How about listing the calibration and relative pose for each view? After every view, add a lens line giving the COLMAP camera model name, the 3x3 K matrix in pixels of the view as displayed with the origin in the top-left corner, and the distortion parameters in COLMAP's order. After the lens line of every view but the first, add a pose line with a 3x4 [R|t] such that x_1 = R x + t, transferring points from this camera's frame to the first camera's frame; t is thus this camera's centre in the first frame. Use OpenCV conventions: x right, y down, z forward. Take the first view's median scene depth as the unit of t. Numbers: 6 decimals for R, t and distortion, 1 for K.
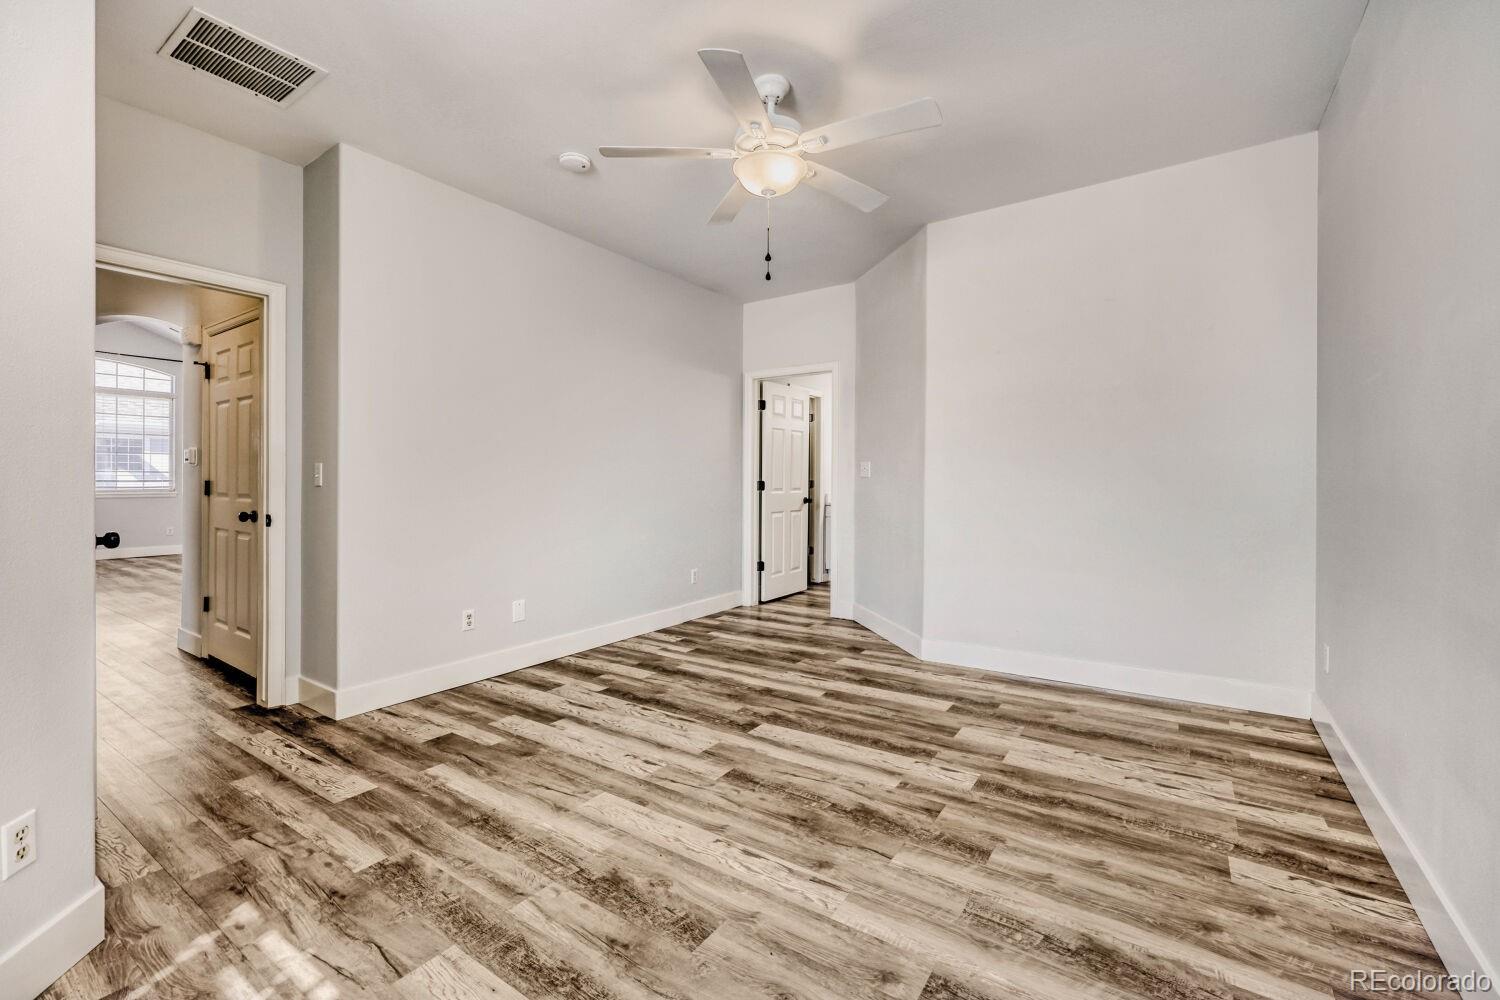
lens RADIAL K [[626.4, 0, 743.8], [0, 626.4, 491.4], [0, 0, 1]] dist [-0.001750, 0.000082]
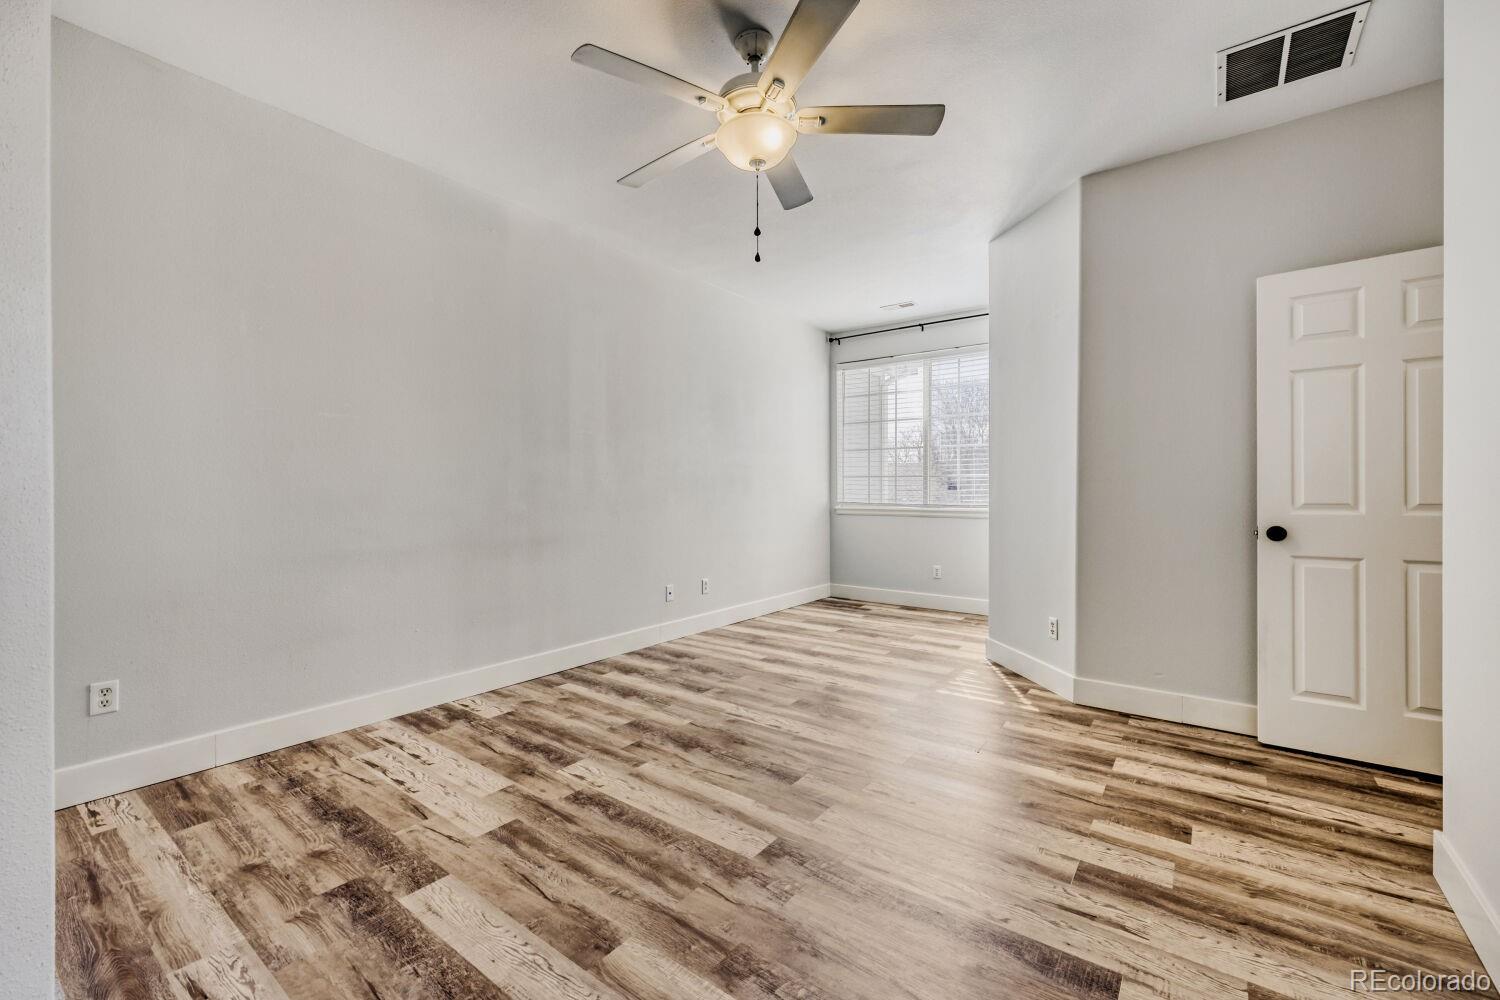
lens RADIAL K [[605.1, 0, 753.5], [0, 605.1, 495.9], [0, 0, 1]] dist [-0.001477, -0.000182]
pose [[-0.999392, 0.001378, 0.034840, 0.009058], [0.002190, 0.999727, 0.023282, -0.032412], [-0.034799, 0.023345, -0.999122, 1.863658]]
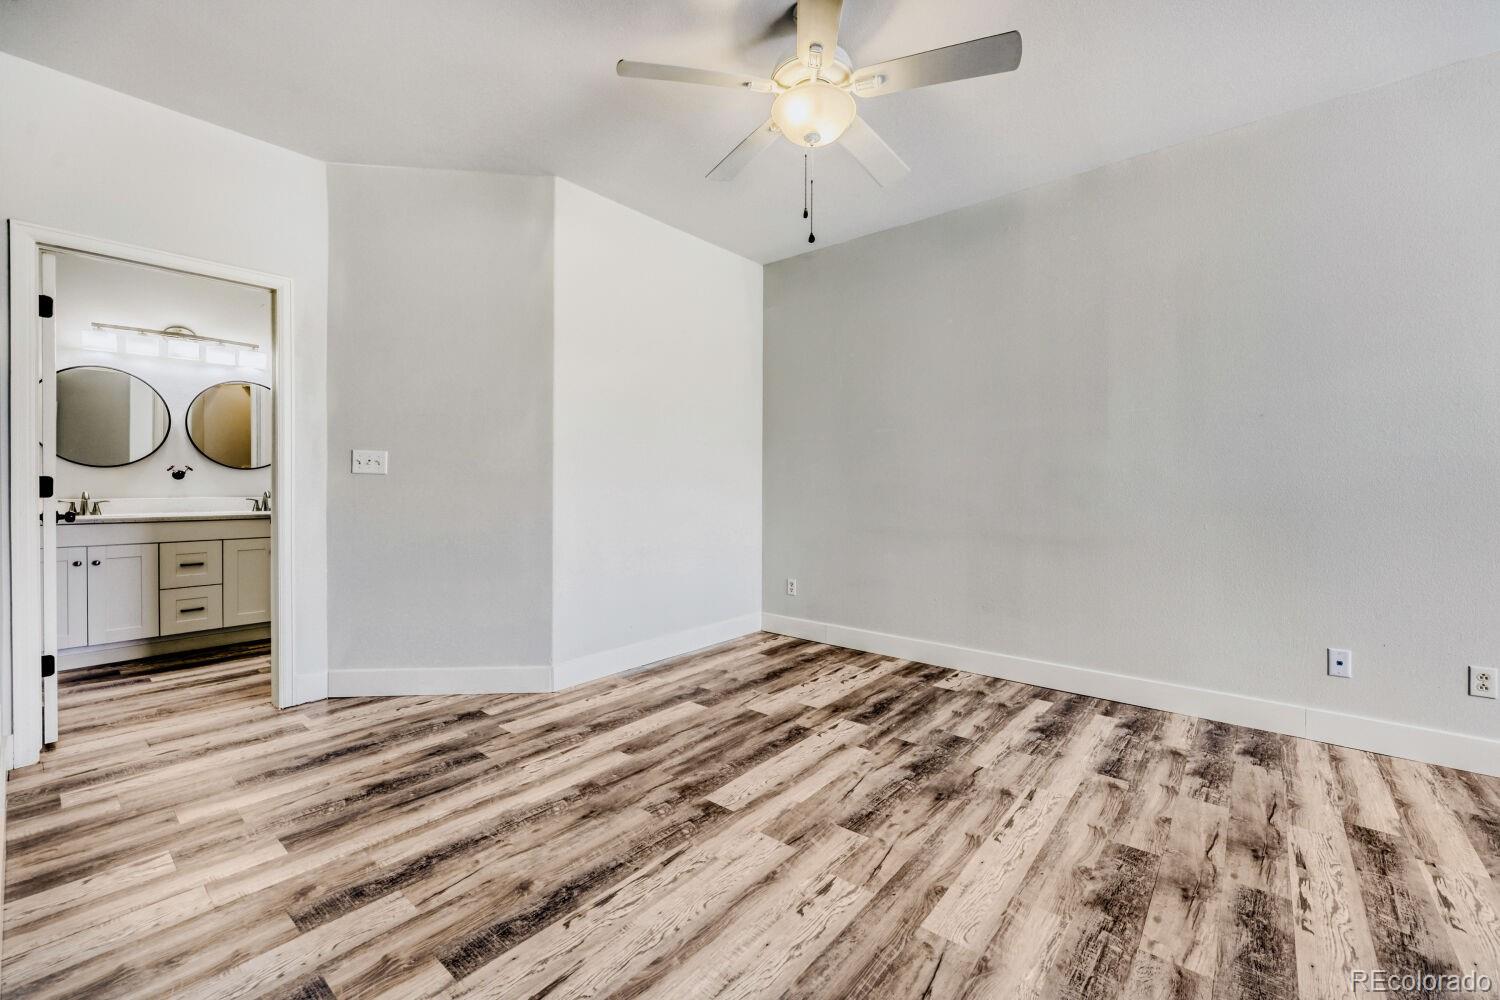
lens RADIAL K [[626.4, 0, 743.8], [0, 626.4, 491.4], [0, 0, 1]] dist [-0.001750, 0.000082]
pose [[0.096857, -0.008904, 0.995258, -0.832941], [0.011379, 0.999905, 0.007838, -0.016166], [-0.995233, 0.010565, 0.096949, 0.997920]]
